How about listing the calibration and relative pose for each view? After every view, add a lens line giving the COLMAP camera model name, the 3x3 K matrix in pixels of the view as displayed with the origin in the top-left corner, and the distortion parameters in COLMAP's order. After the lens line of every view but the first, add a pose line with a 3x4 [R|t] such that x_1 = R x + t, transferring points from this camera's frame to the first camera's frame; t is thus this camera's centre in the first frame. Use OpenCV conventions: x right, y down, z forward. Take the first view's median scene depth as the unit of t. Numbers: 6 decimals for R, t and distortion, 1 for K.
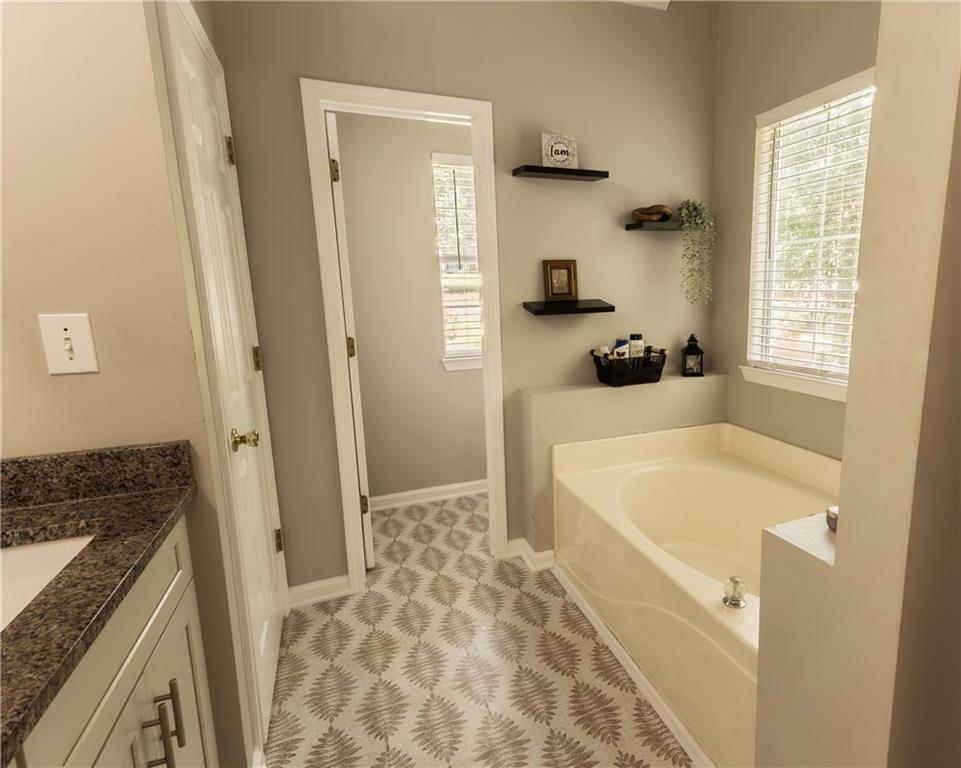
lens RADIAL K [[522.4, 0, 545.0], [0, 522.4, 383.3], [0, 0, 1]] dist [0.026506, -0.002559]
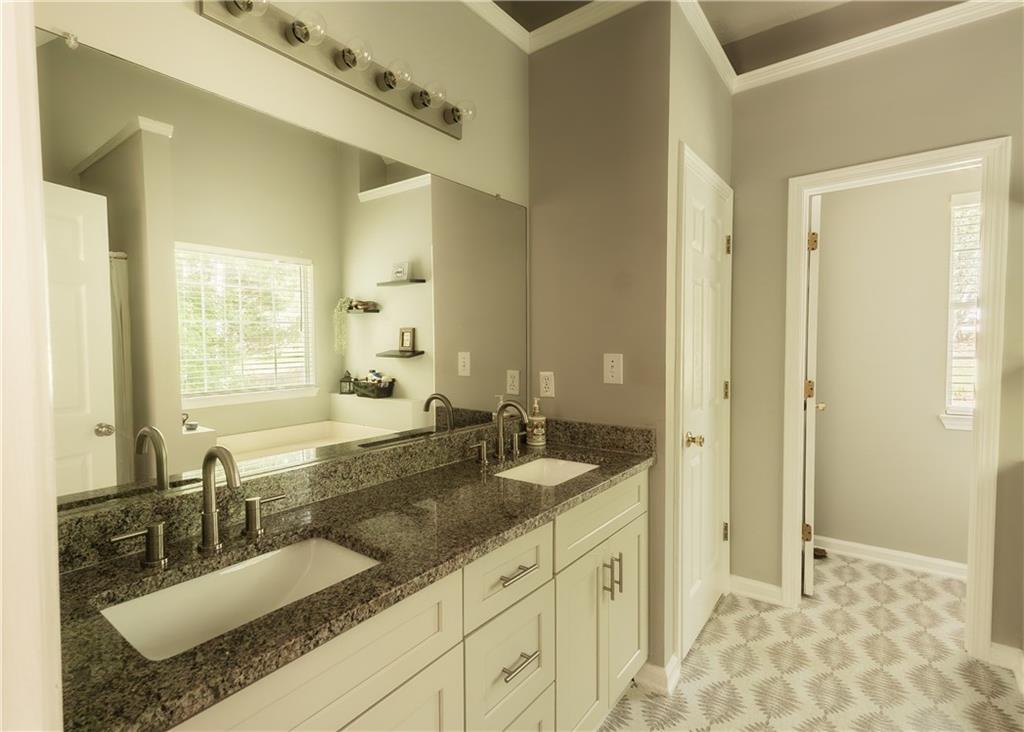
lens RADIAL K [[498.4, 0, 511.4], [0, 498.4, 366.1], [0, 0, 1]] dist [-0.000435, -0.000127]
pose [[0.524606, 0.051273, -0.849800, 0.210642], [-0.149408, 0.988238, -0.032608, 0.014197], [0.838132, 0.144073, 0.526096, -0.124204]]
